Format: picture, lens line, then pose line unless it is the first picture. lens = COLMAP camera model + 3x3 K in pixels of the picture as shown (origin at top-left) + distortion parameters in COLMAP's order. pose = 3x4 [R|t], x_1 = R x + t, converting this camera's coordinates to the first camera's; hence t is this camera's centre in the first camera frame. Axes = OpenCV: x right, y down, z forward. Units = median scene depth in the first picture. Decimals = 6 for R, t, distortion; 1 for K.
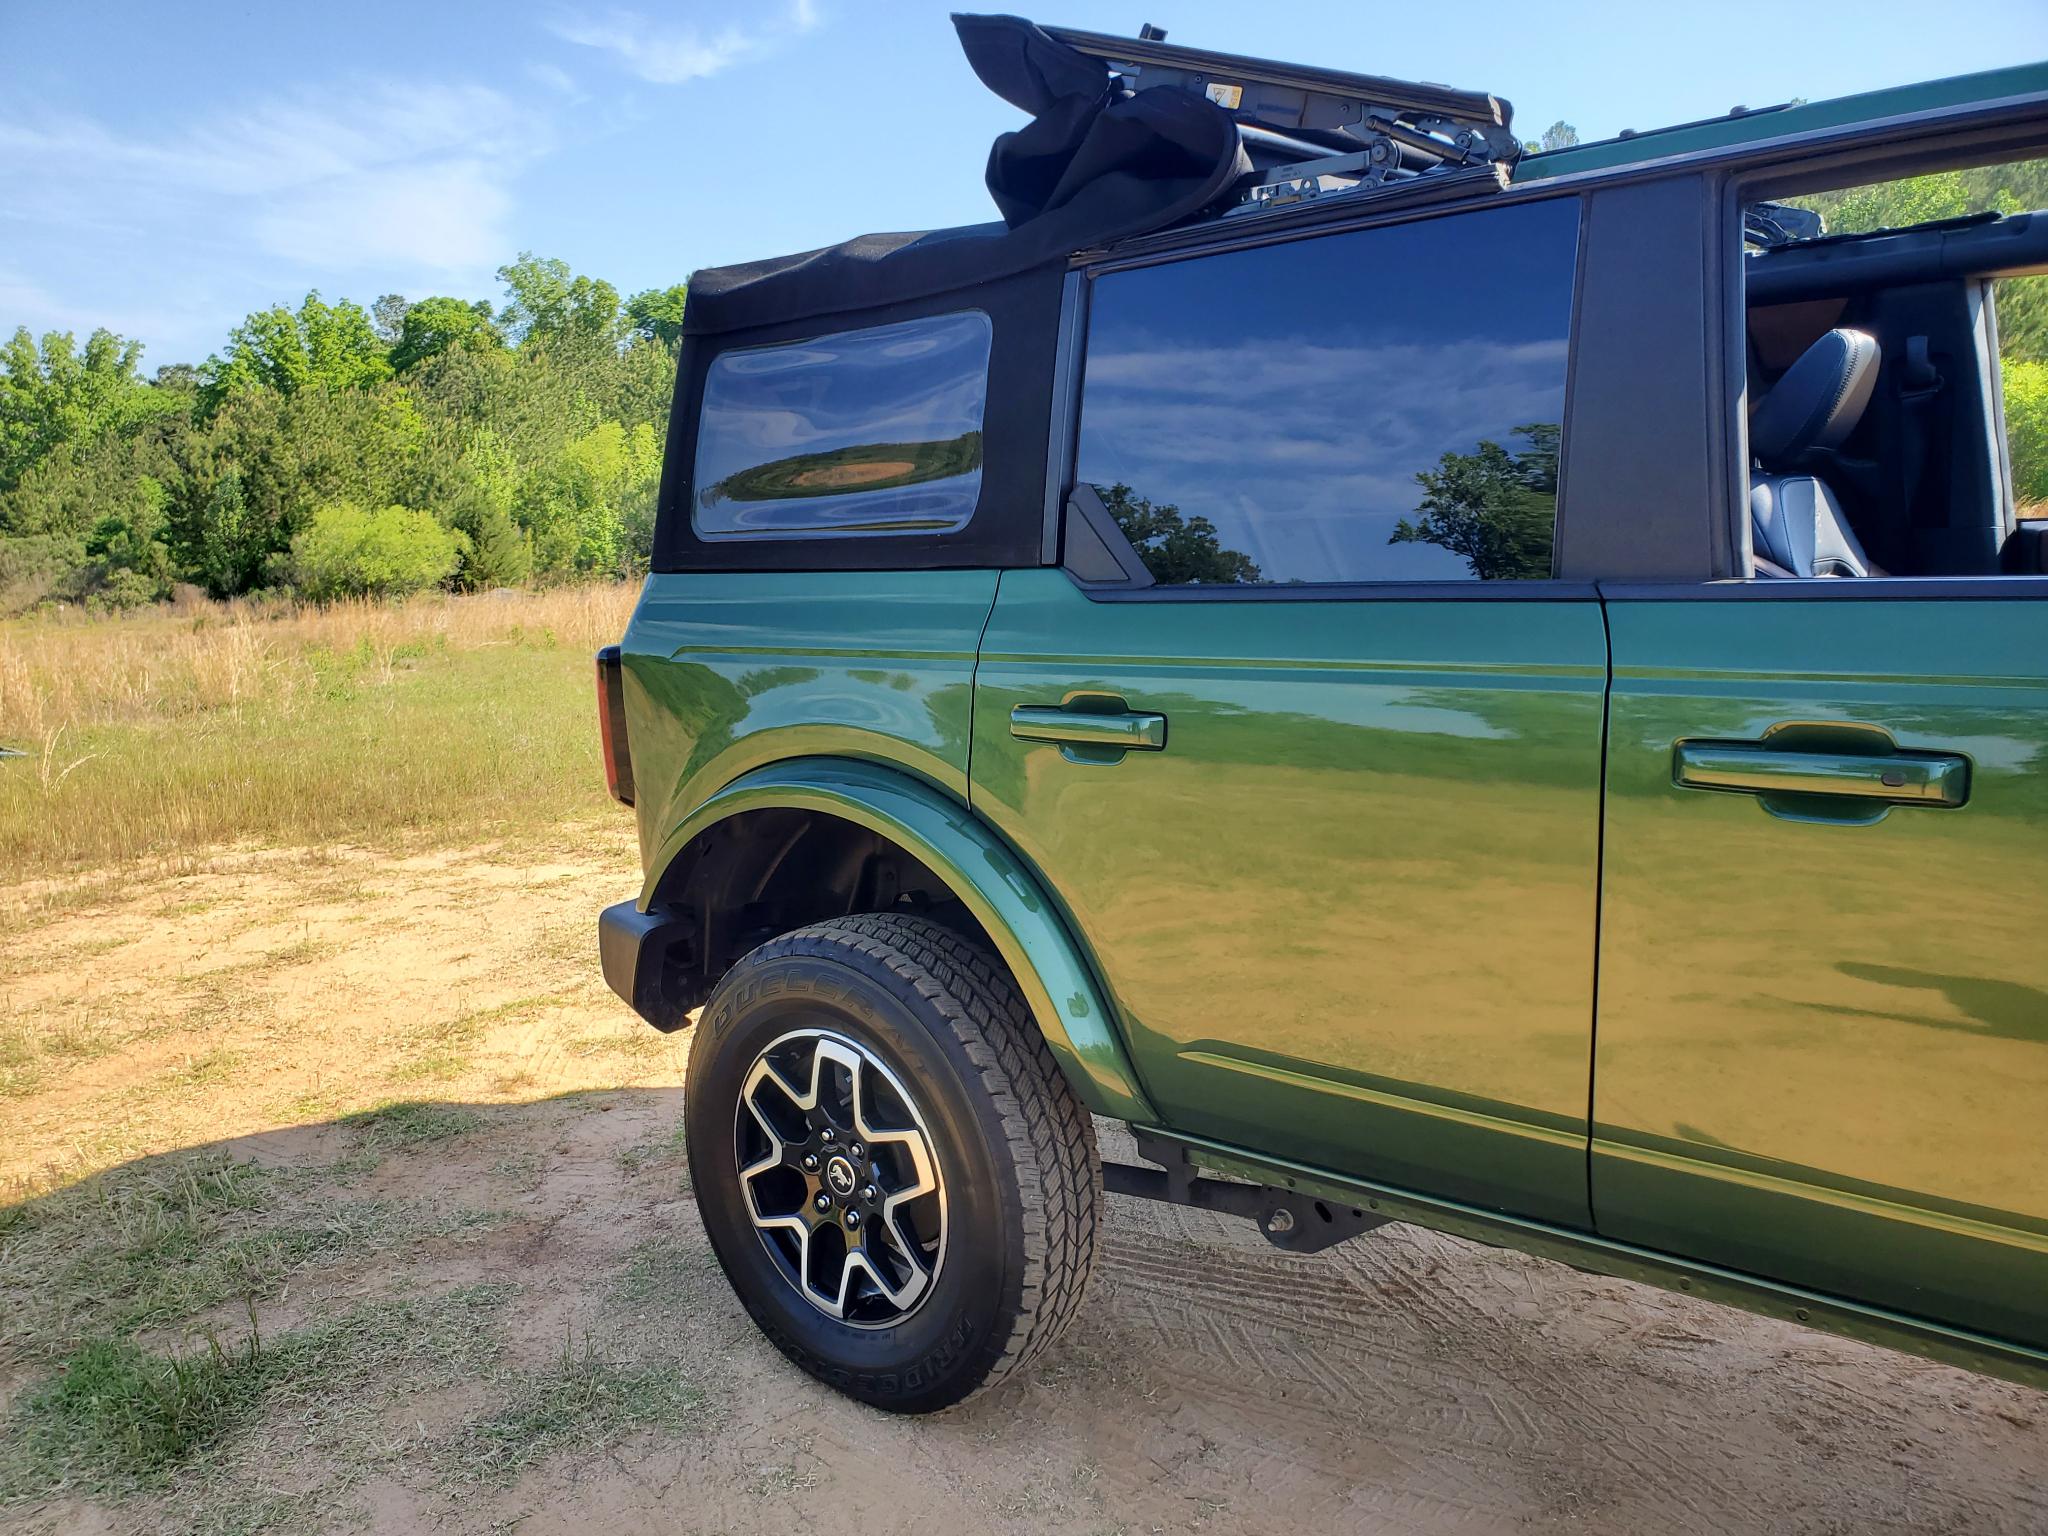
lens RADIAL K [[1622.4, 0, 993.8], [0, 1622.4, 773.6], [0, 0, 1]] dist [0.004183, 0.050885]
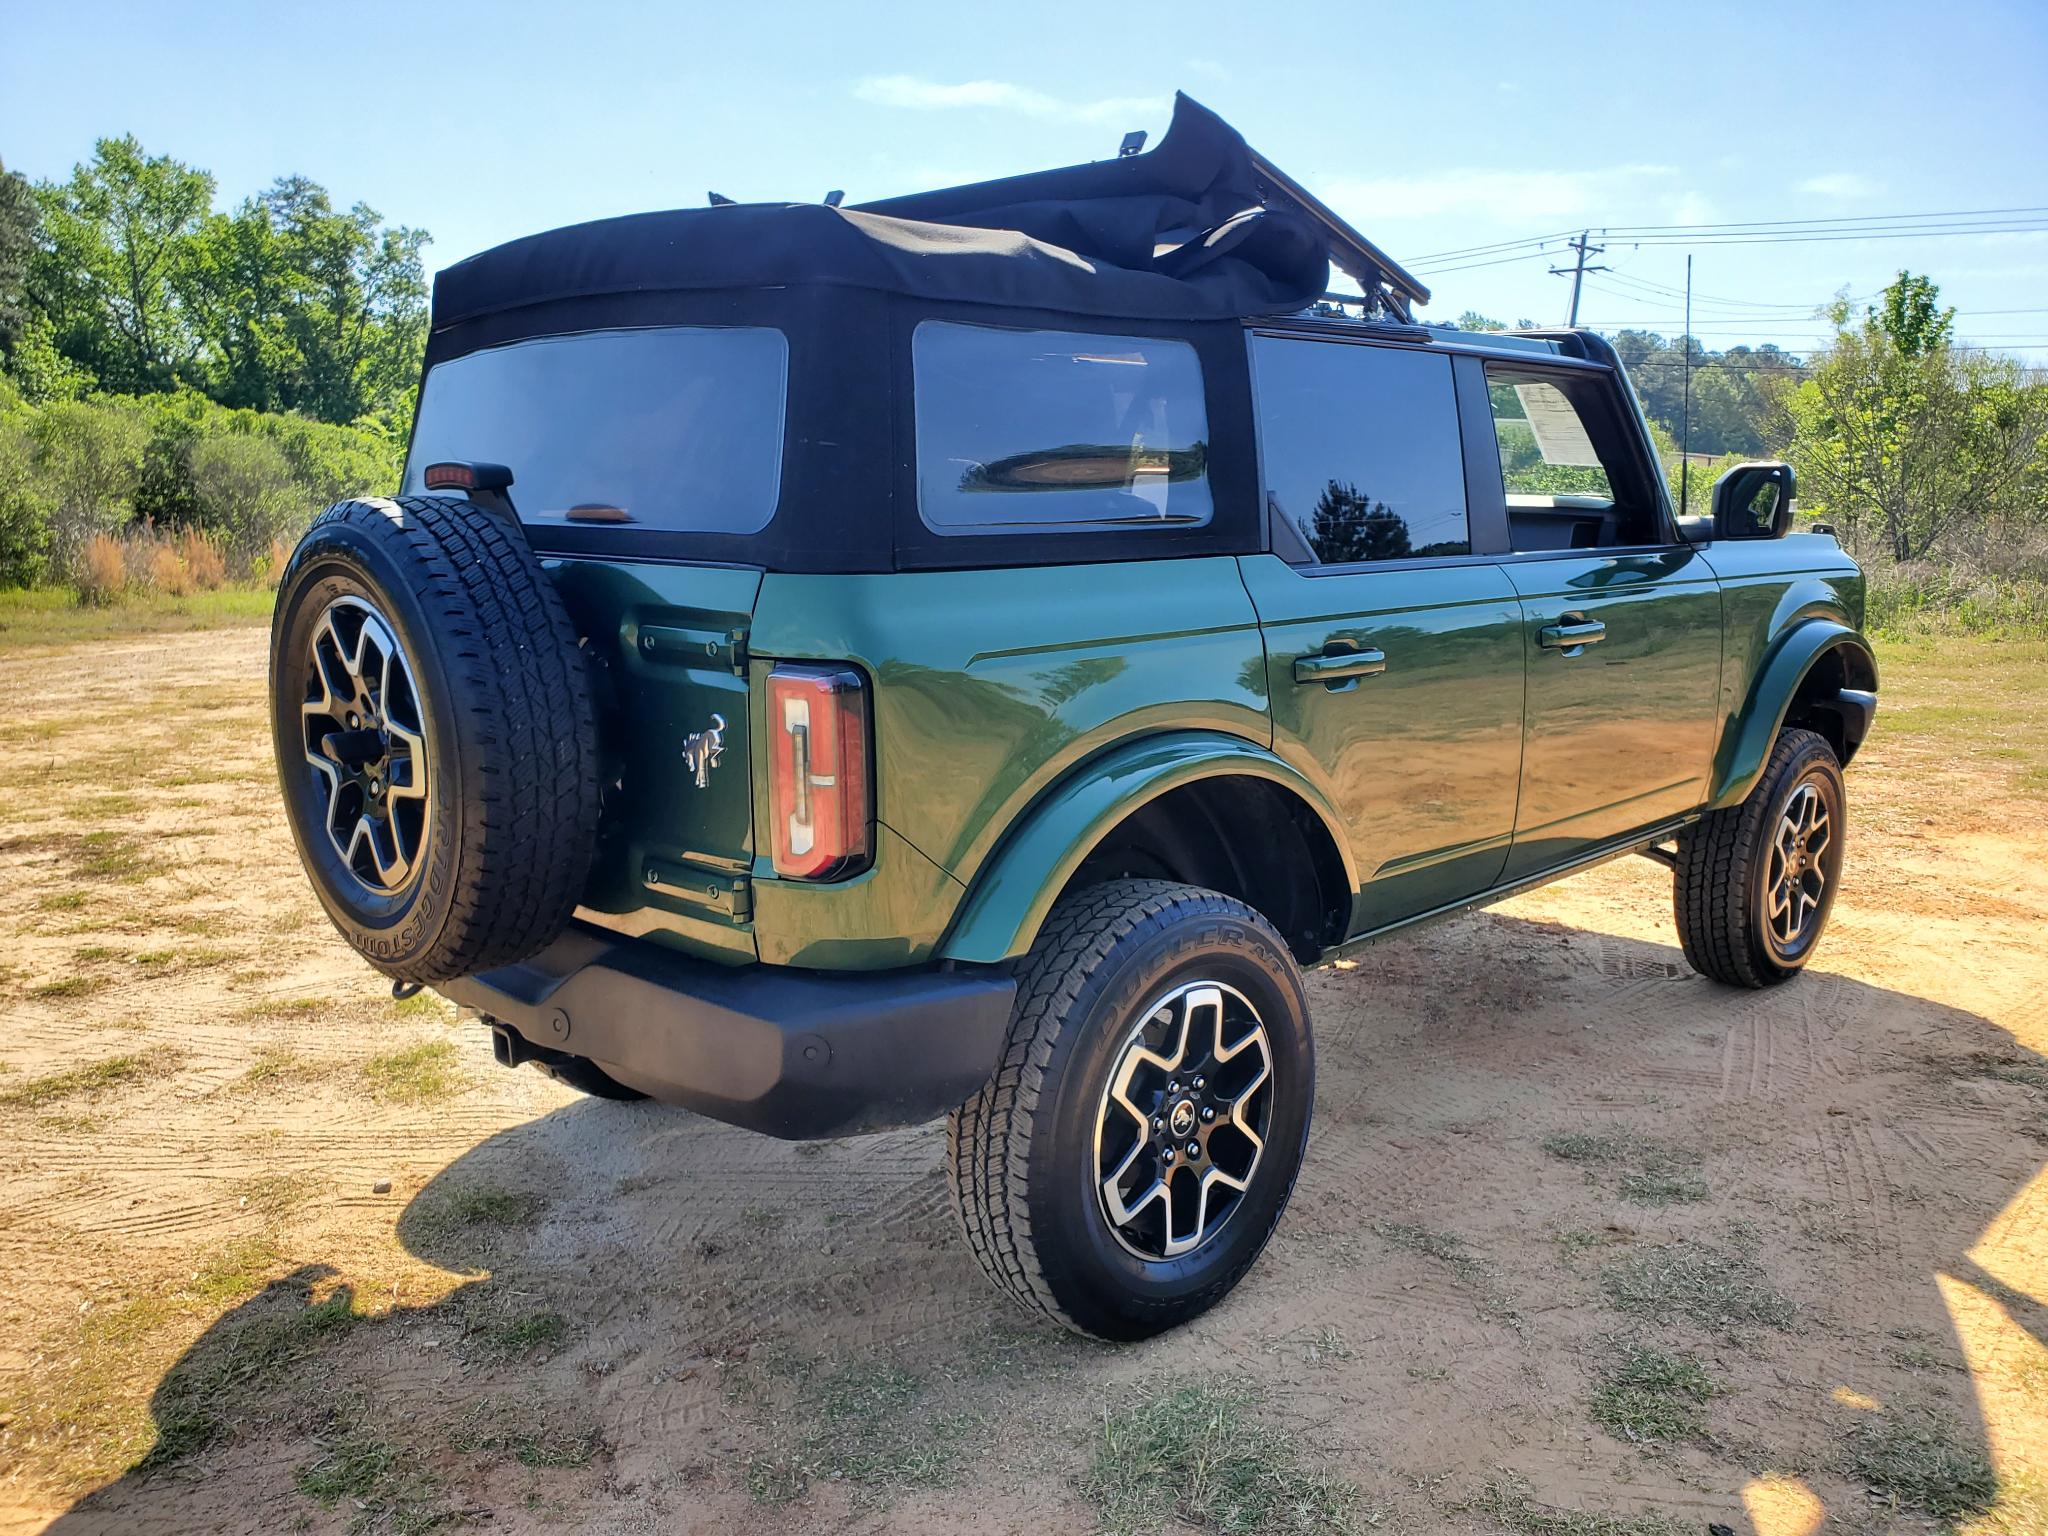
lens RADIAL K [[1588.7, 0, 1020.6], [0, 1588.7, 797.9], [0, 0, 1]] dist [0.006994, 0.012759]
pose [[0.088084, -0.145140, 0.985482, -0.168780], [0.155410, 0.979215, 0.130326, -0.017640], [-0.983915, 0.141675, 0.108809, 0.145035]]
